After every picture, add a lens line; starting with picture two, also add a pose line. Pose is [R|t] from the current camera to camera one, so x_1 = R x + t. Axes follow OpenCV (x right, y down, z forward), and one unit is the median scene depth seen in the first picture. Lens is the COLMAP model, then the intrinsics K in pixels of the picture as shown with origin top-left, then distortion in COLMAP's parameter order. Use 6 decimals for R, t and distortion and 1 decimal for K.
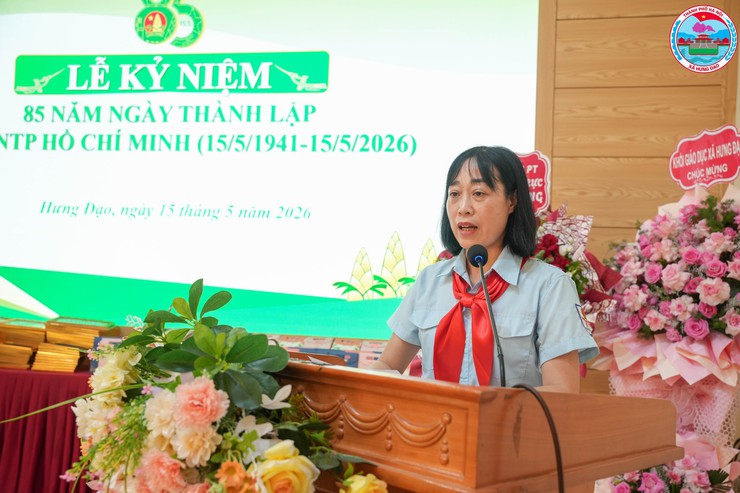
lens RADIAL K [[724.4, 0, 372.5], [0, 724.4, 246.0], [0, 0, 1]] dist [0.053197, 0.000000]
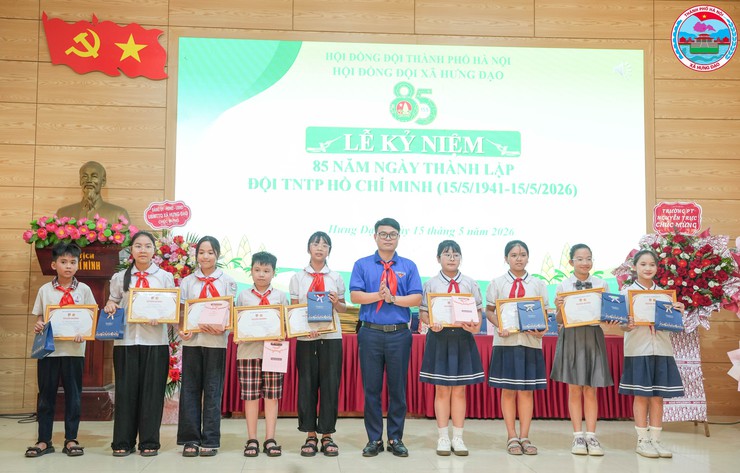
lens RADIAL K [[858.4, 0, 347.4], [0, 858.4, 232.1], [0, 0, 1]] dist [0.115853, 0.000000]
pose [[0.965284, -0.008878, 0.261051, -0.938872], [0.014408, 0.999710, -0.019279, -0.013104], [-0.260805, 0.022371, 0.965132, -0.748681]]
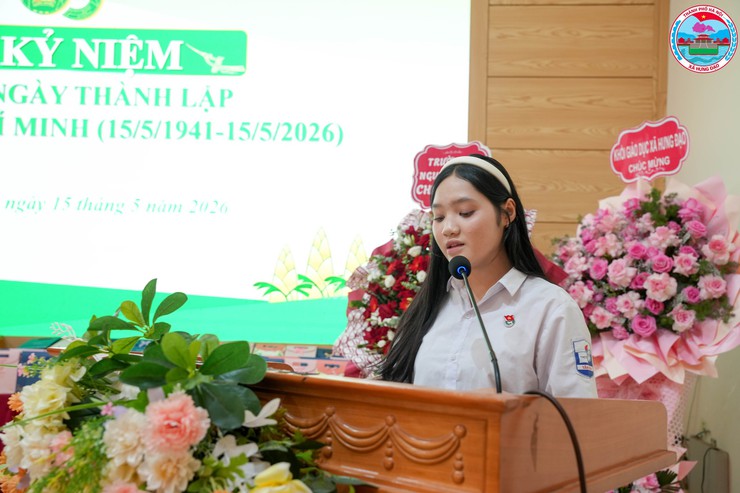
lens RADIAL K [[765.5, 0, 371.5], [0, 765.5, 244.0], [0, 0, 1]] dist [0.079256, 0.000000]
pose [[0.992312, -0.005321, 0.123651, -0.025842], [0.005275, 0.999986, 0.000698, 0.001299], [-0.123653, -0.000041, 0.992326, 0.015886]]
